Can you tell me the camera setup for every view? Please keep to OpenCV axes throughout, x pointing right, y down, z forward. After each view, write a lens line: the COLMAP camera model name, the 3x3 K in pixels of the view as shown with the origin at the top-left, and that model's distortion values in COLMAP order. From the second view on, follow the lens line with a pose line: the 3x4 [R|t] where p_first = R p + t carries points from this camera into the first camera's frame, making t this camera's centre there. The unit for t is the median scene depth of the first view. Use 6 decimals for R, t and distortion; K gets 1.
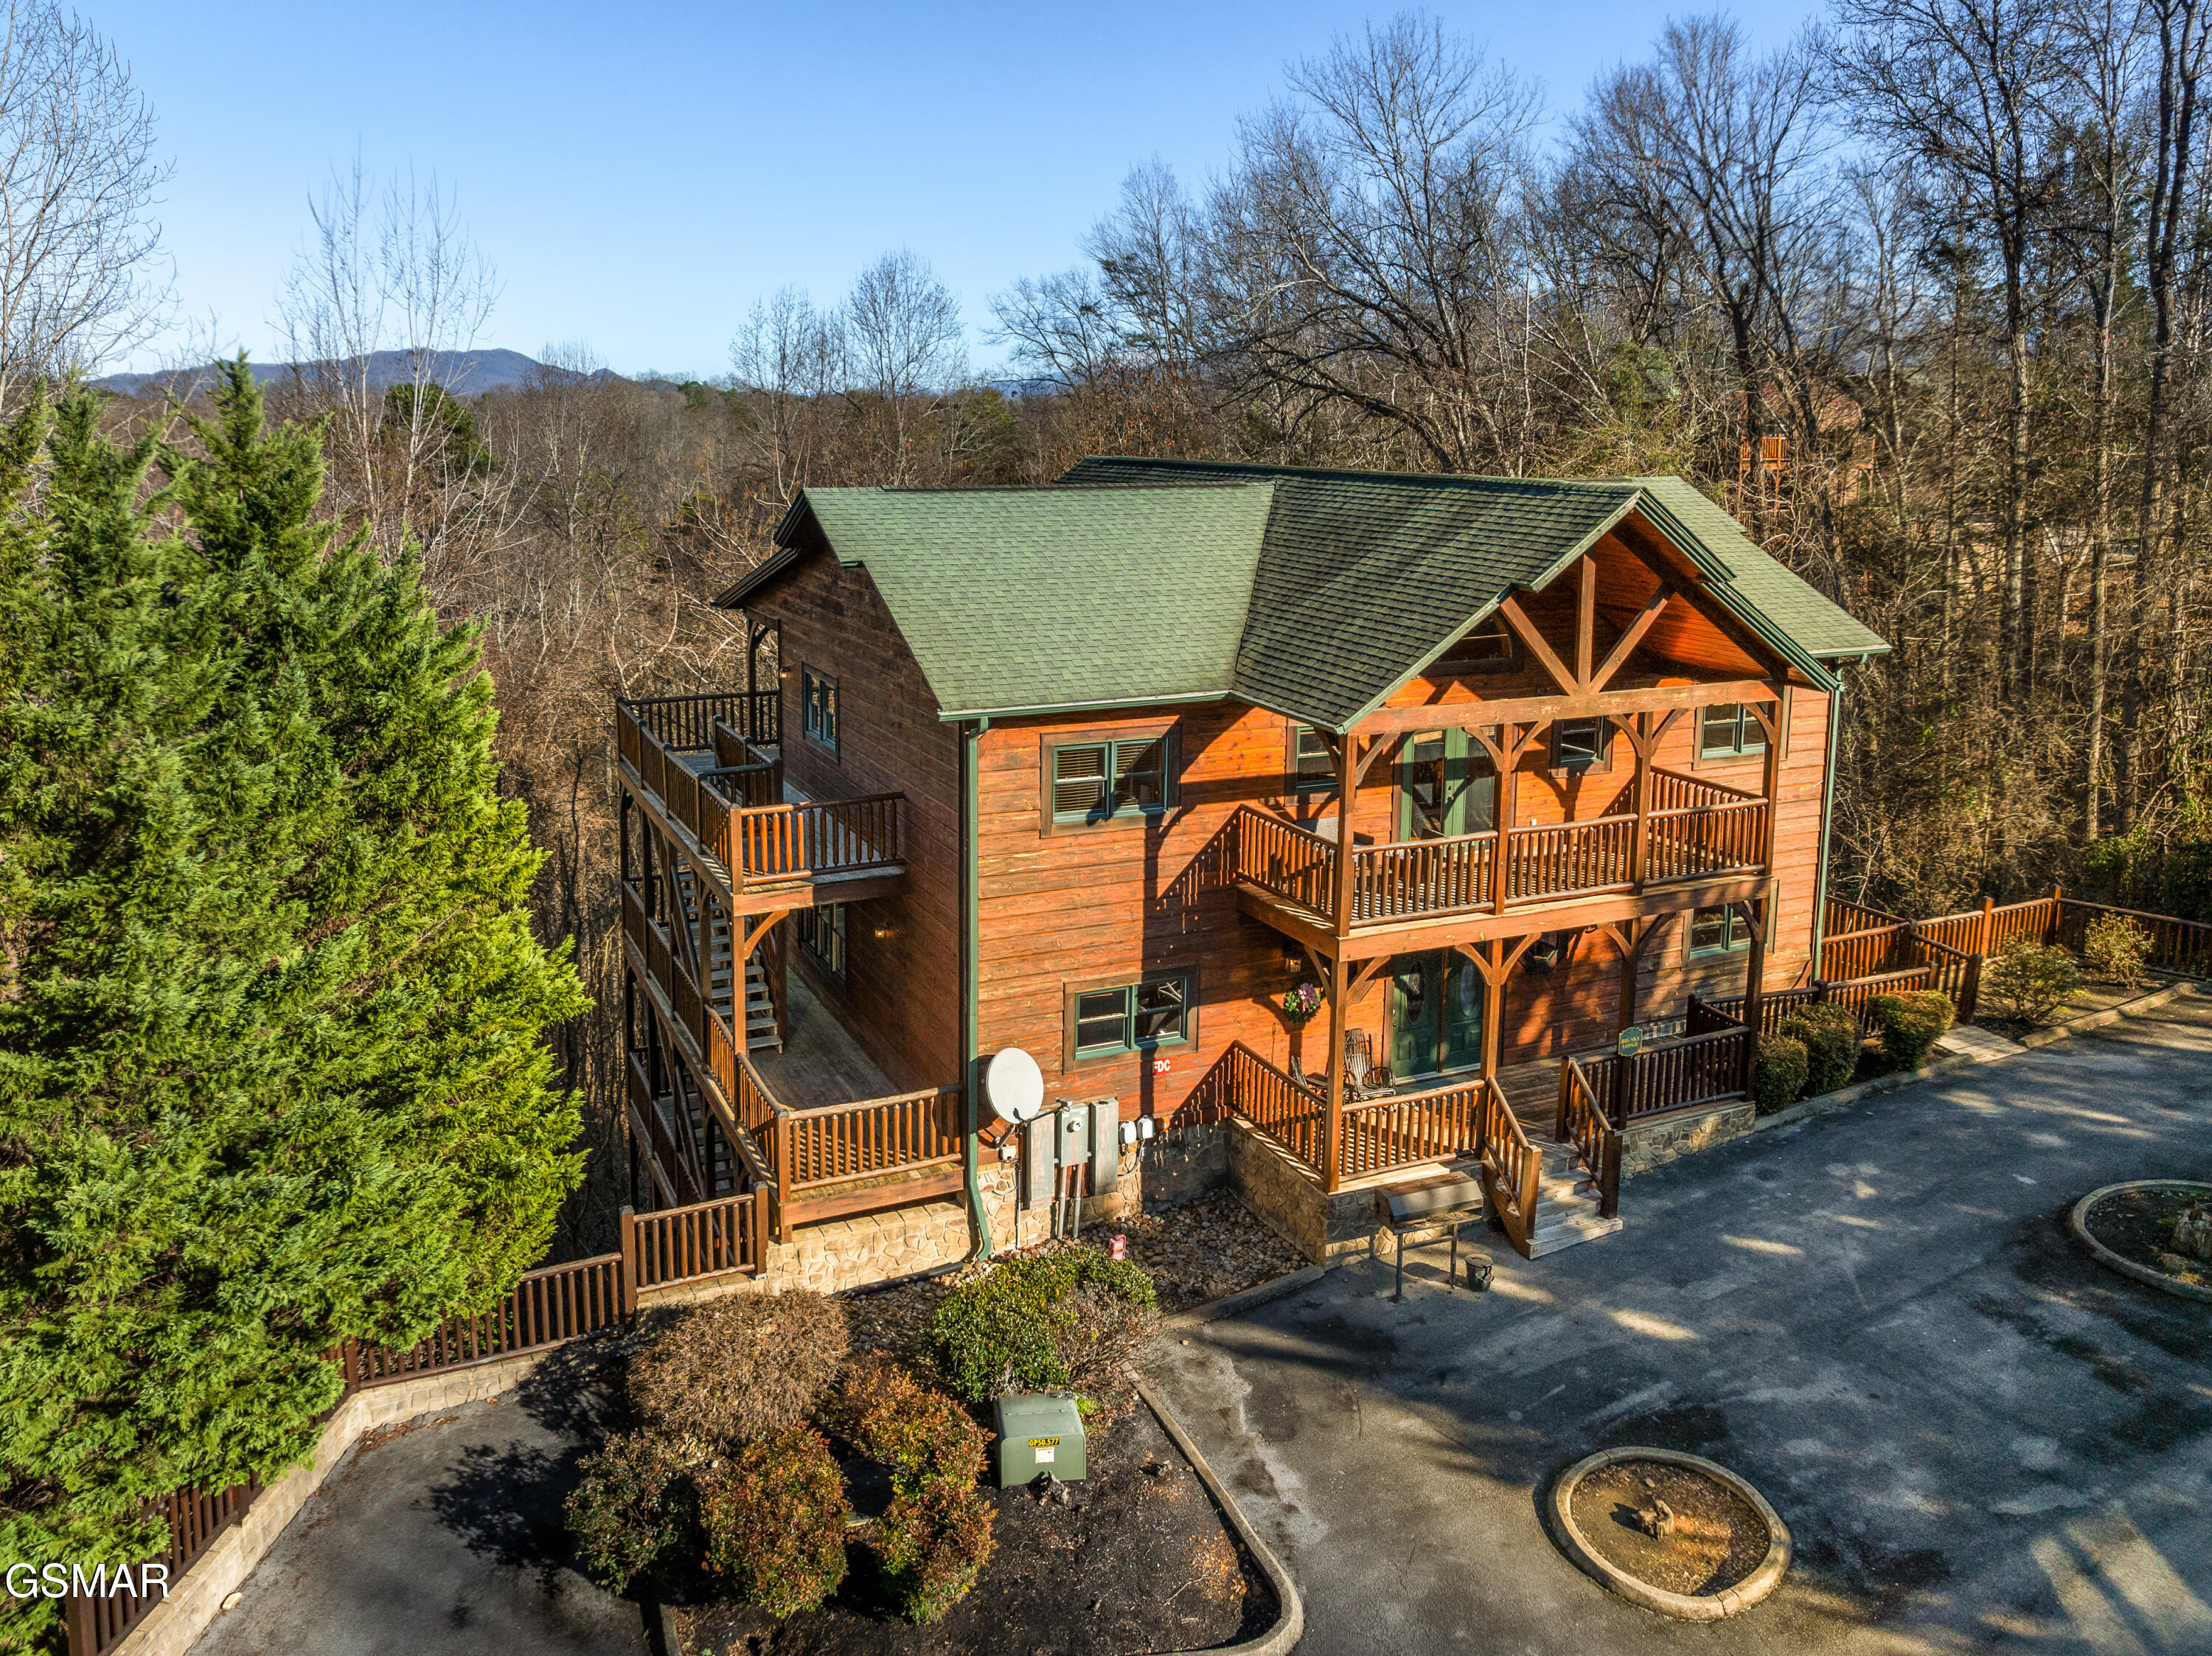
lens RADIAL K [[1563.4, 0, 1056.3], [0, 1563.4, 641.5], [0, 0, 1]] dist [-0.004449, -0.038418]
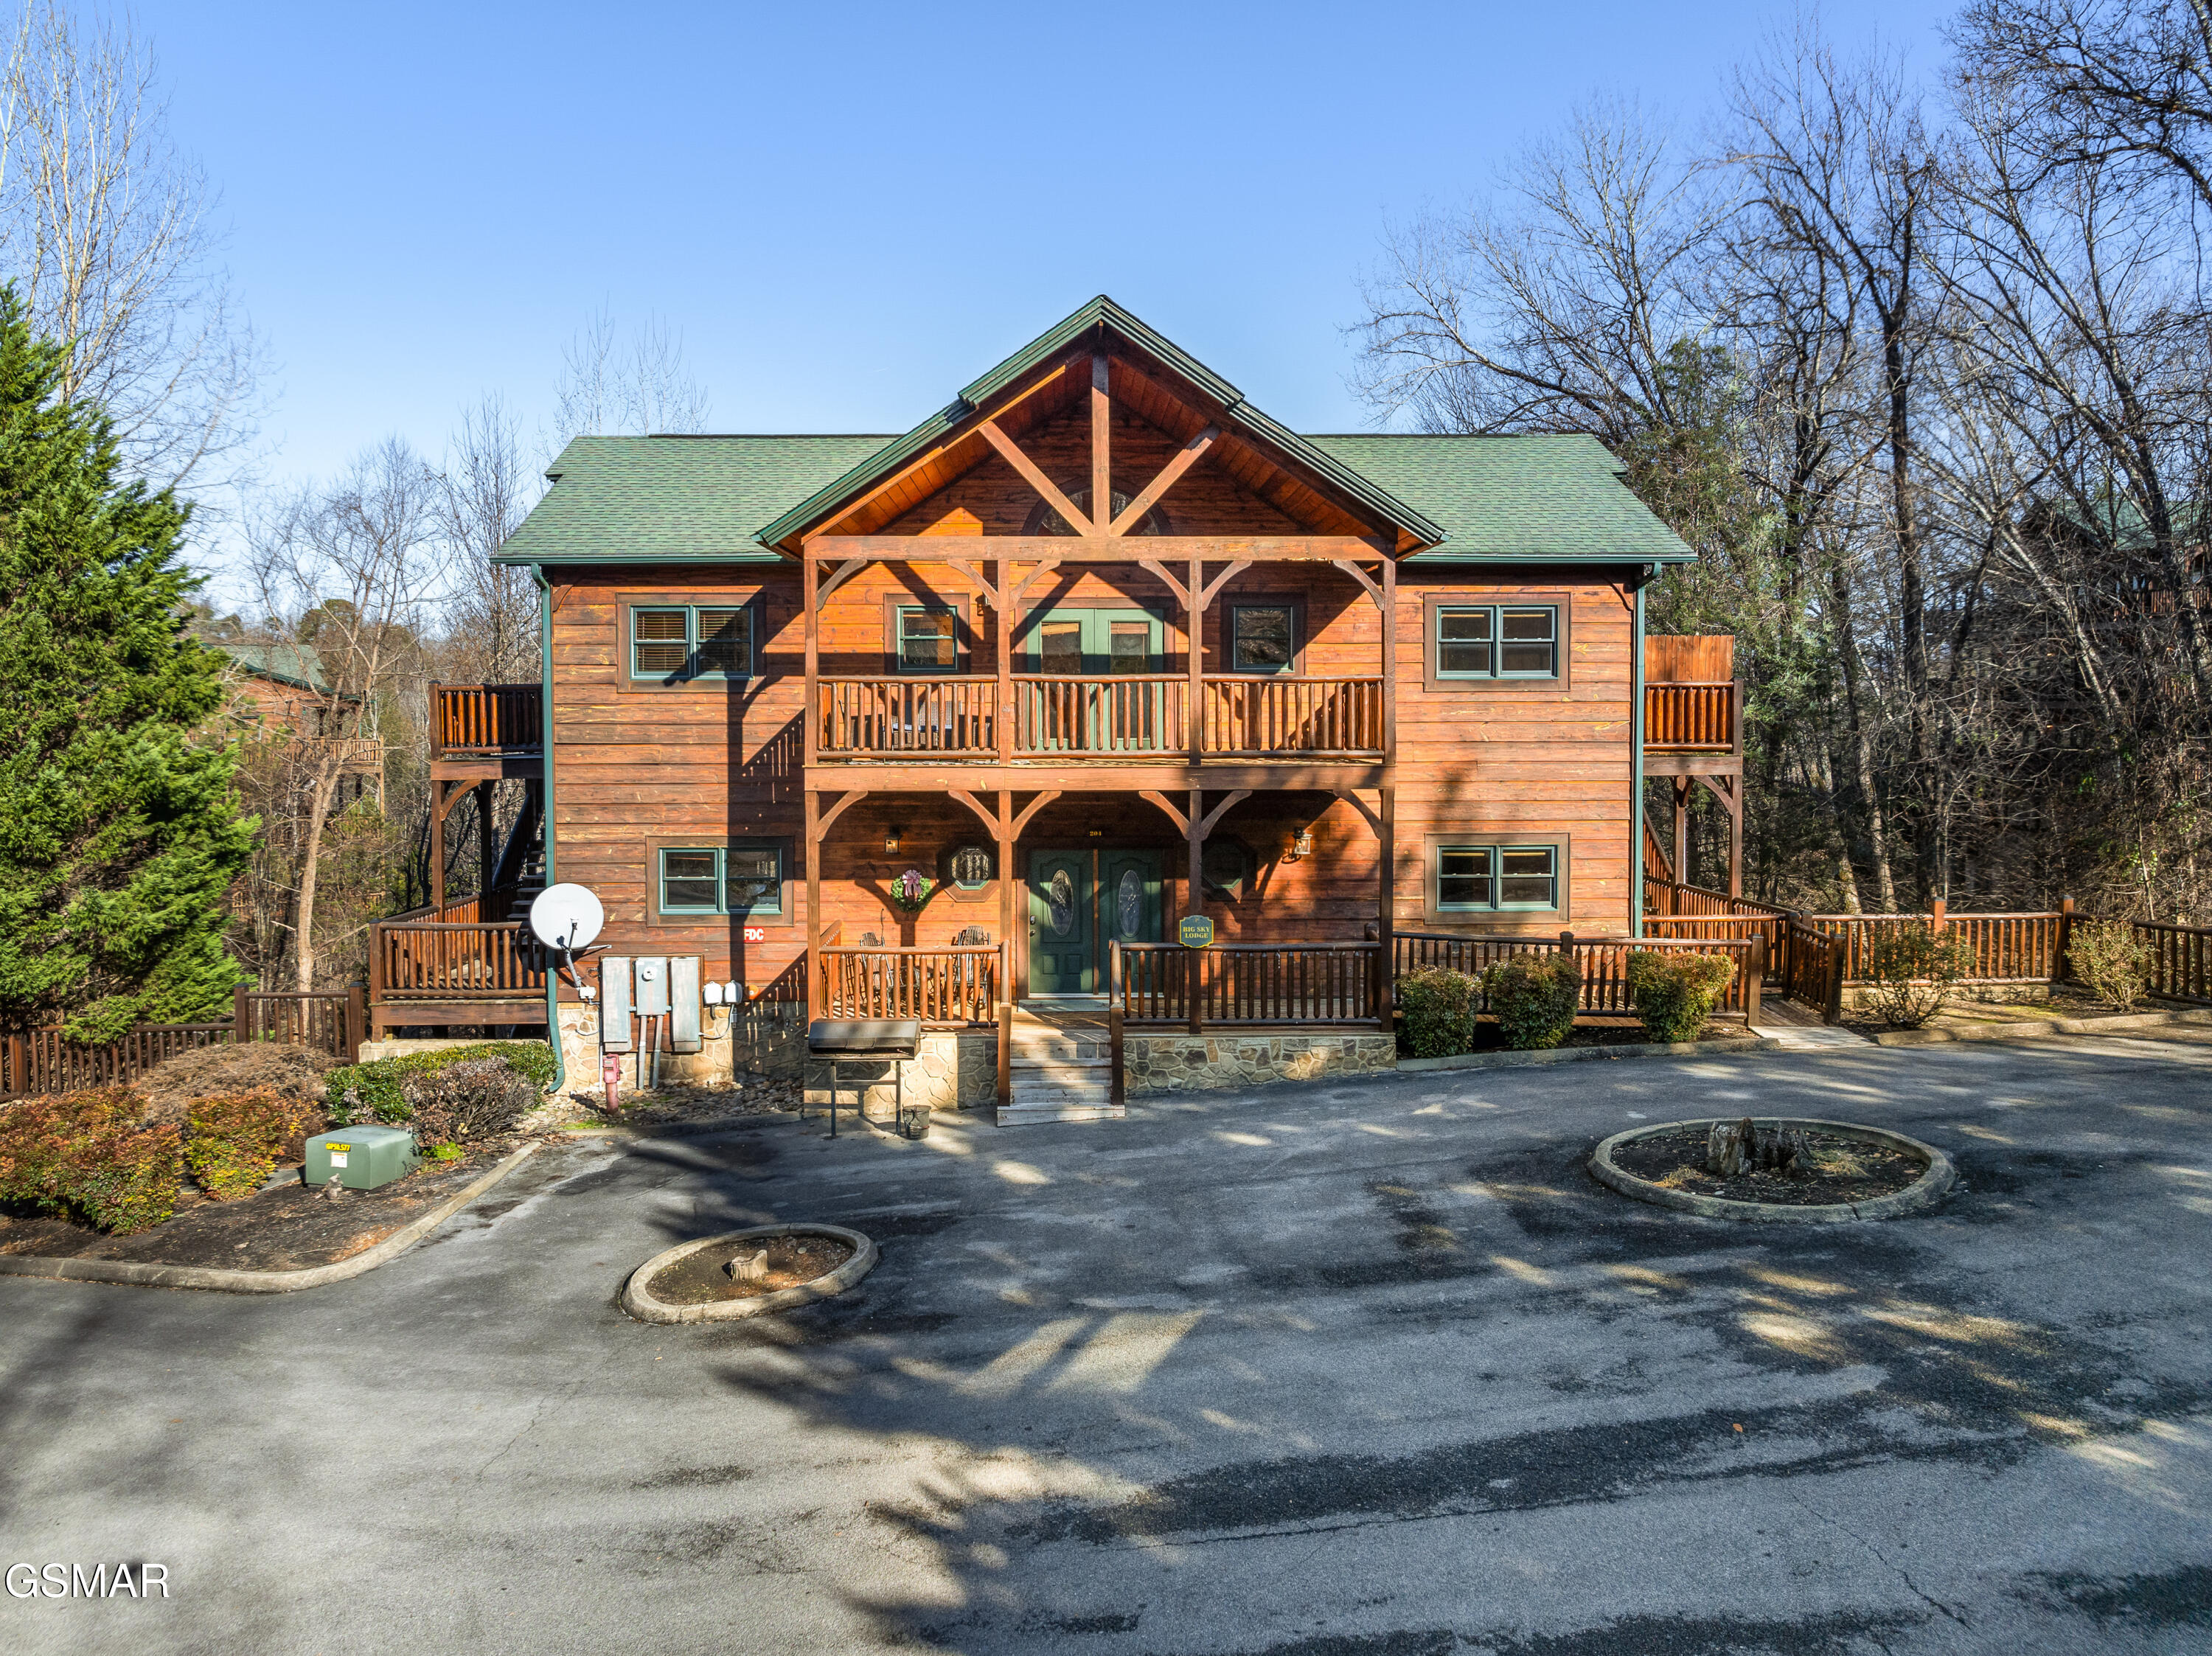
lens RADIAL K [[1571.1, 0, 1099.9], [0, 1571.1, 731.6], [0, 0, 1]] dist [-0.029427, -0.001907]
pose [[0.922660, -0.013165, -0.385389, 0.703937], [-0.036507, 0.991946, -0.121287, 0.267687], [0.383881, 0.125976, 0.914749, 0.139130]]
